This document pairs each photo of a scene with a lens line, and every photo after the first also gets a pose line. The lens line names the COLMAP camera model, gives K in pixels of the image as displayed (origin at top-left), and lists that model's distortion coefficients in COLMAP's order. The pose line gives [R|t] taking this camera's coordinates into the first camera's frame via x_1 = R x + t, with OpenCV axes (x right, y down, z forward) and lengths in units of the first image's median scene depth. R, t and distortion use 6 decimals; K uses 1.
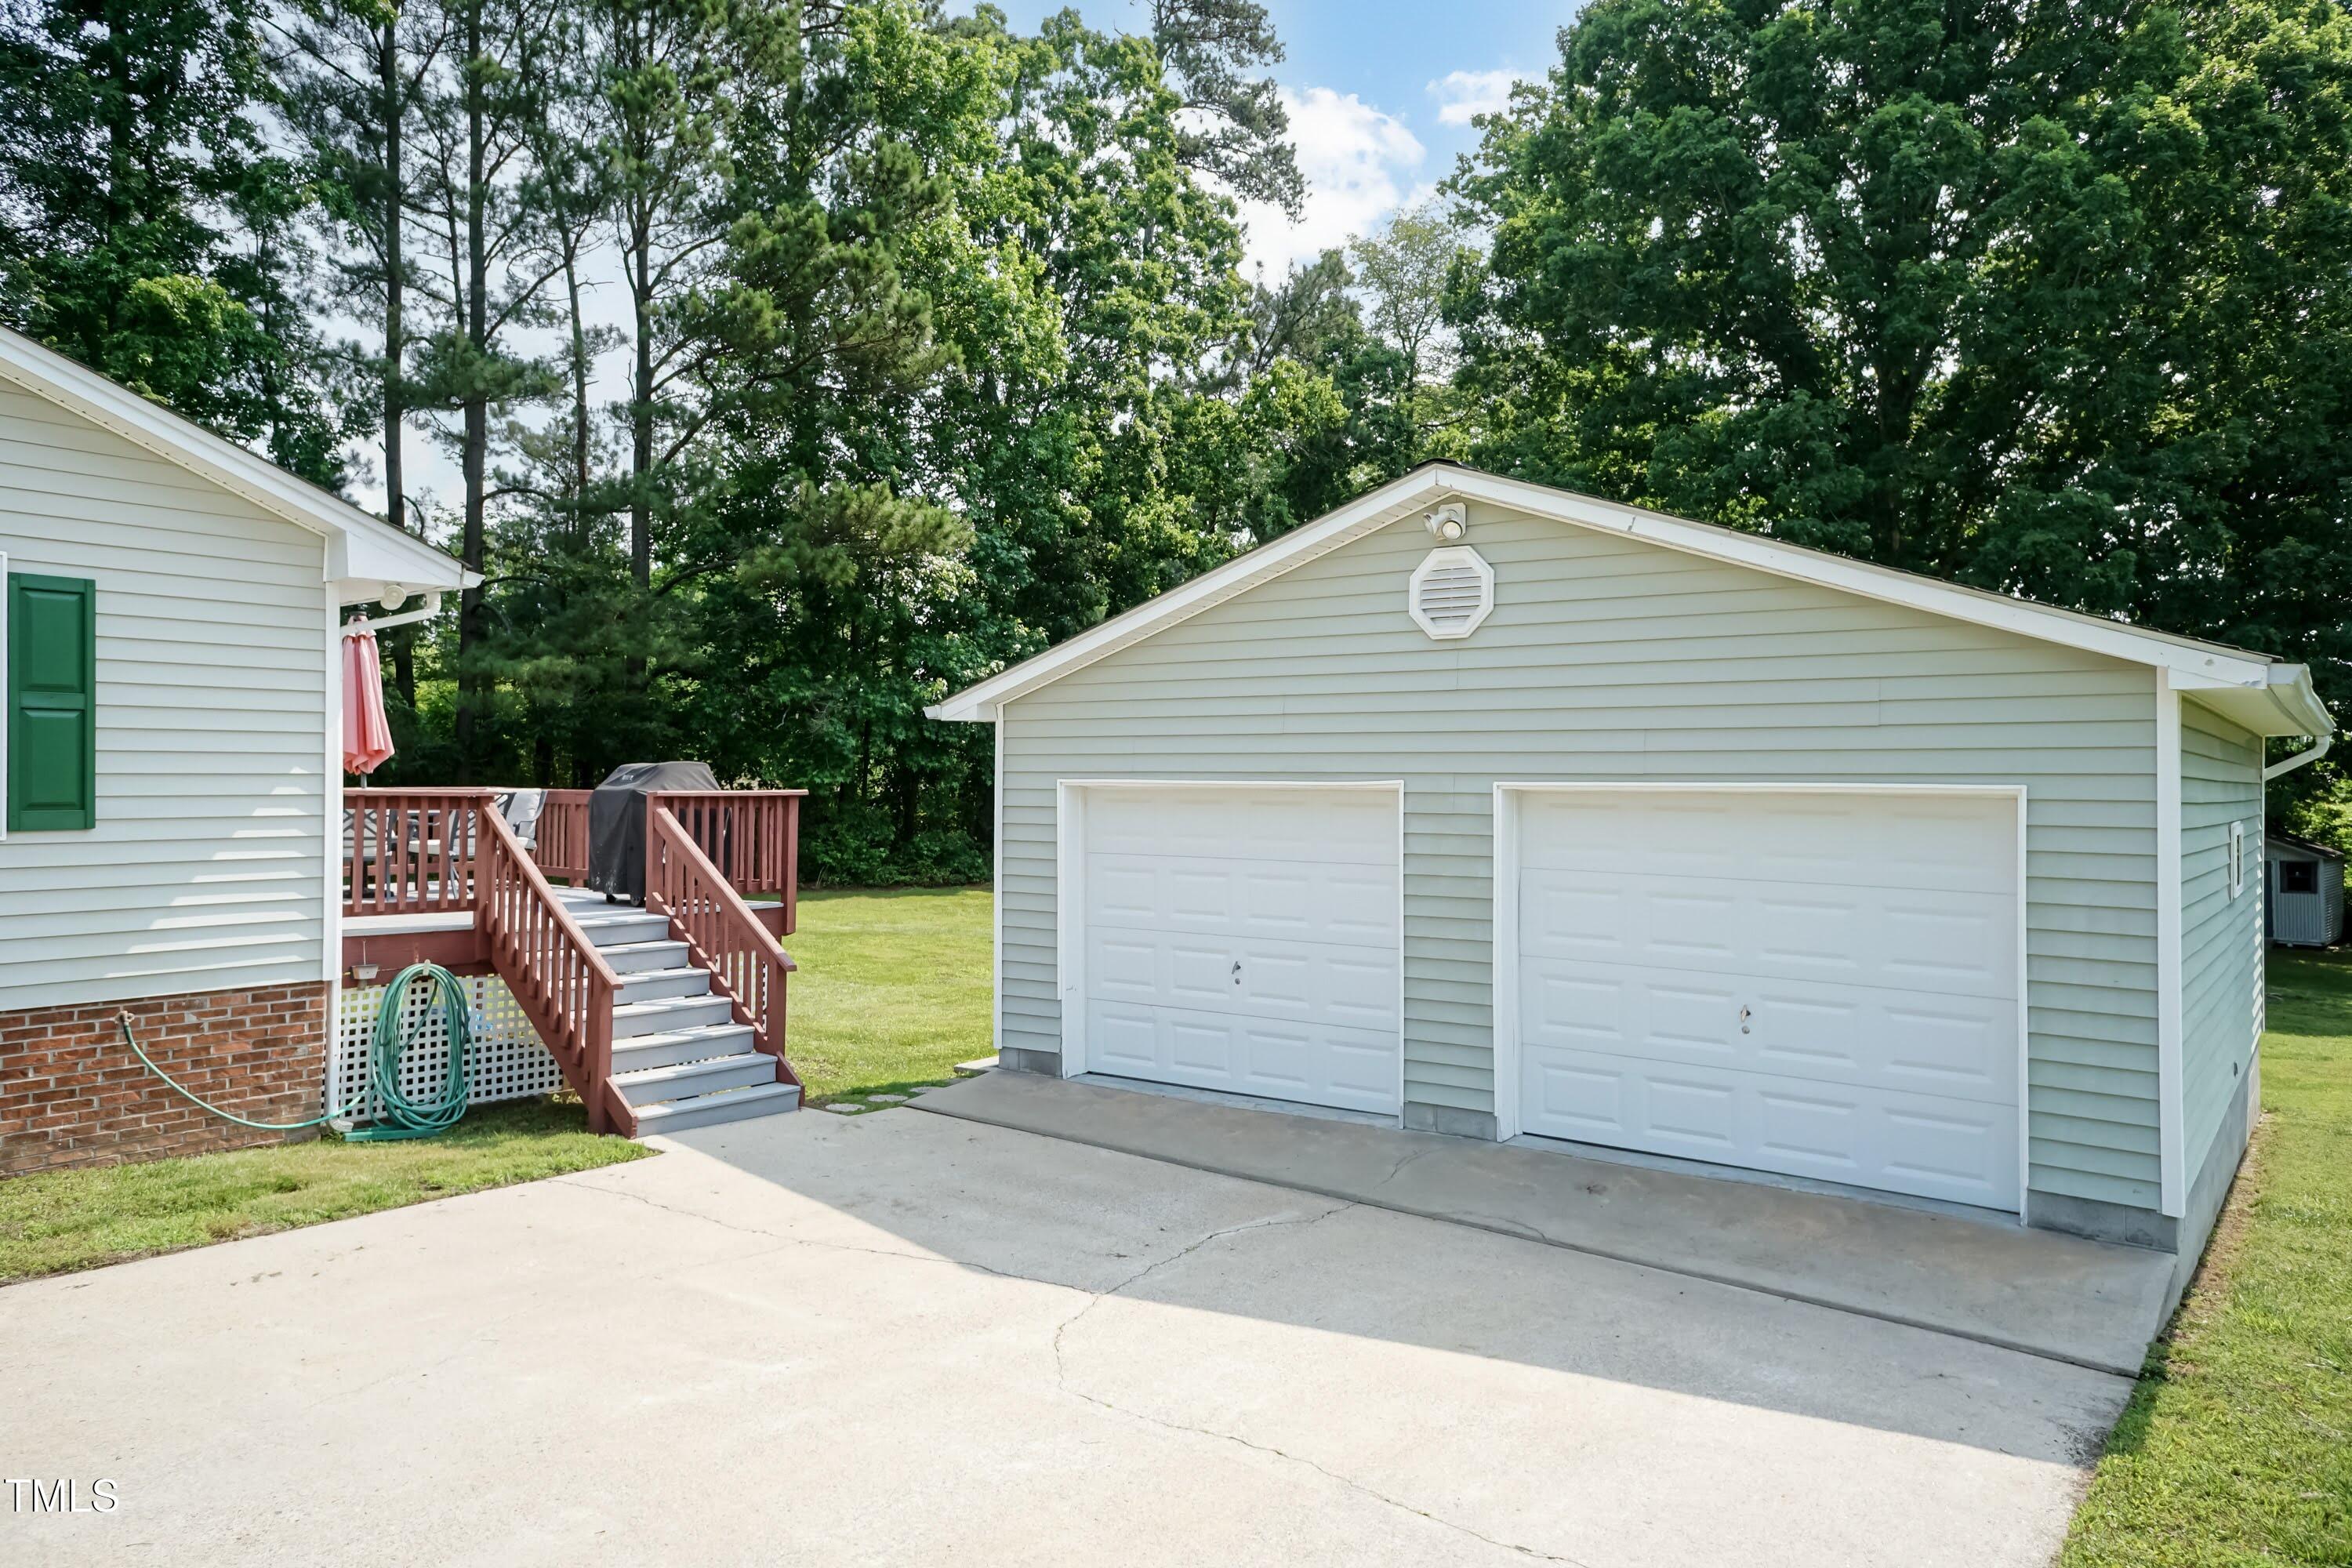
lens RADIAL K [[1605.8, 0, 1181.3], [0, 1605.8, 752.2], [0, 0, 1]] dist [0.058126, 0.045231]
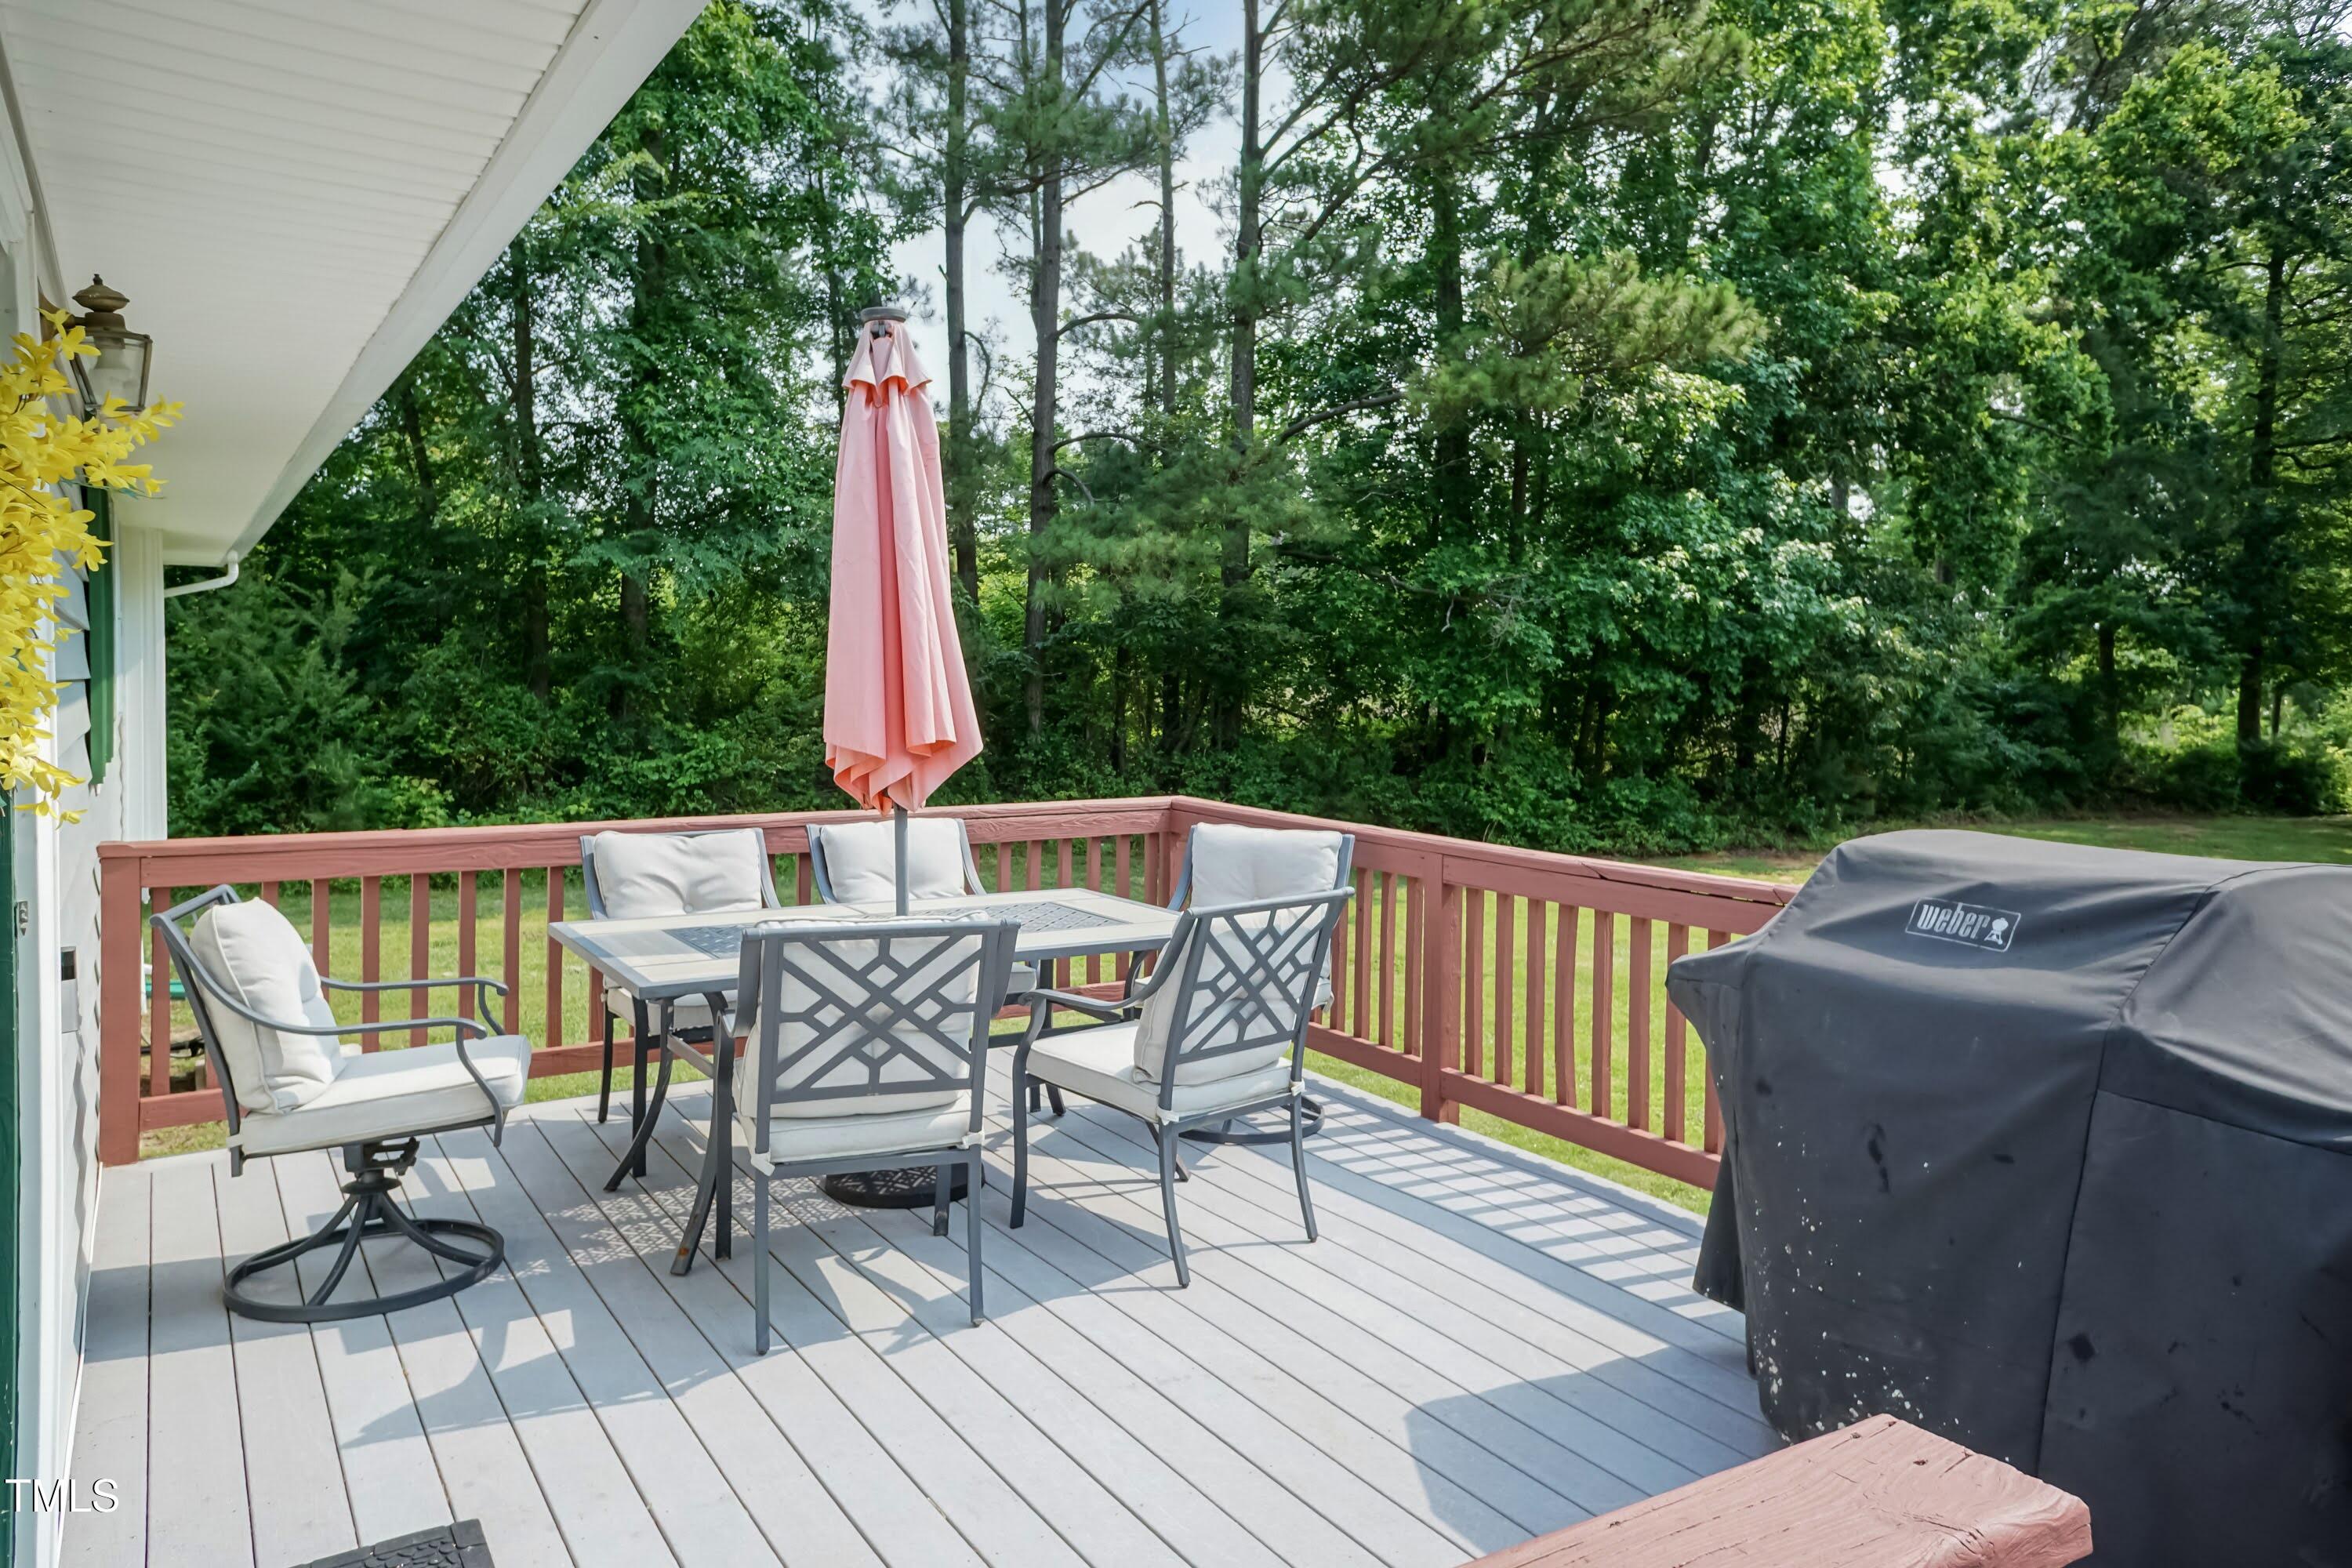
lens RADIAL K [[1651.9, 0, 1172.7], [0, 1651.9, 718.1], [0, 0, 1]] dist [0.061688, 0.001298]
pose [[0.950161, 0.012982, -0.311488, -0.135453], [-0.000091, 0.999144, 0.041362, -0.006932], [0.311759, -0.039272, 0.949349, 0.276010]]
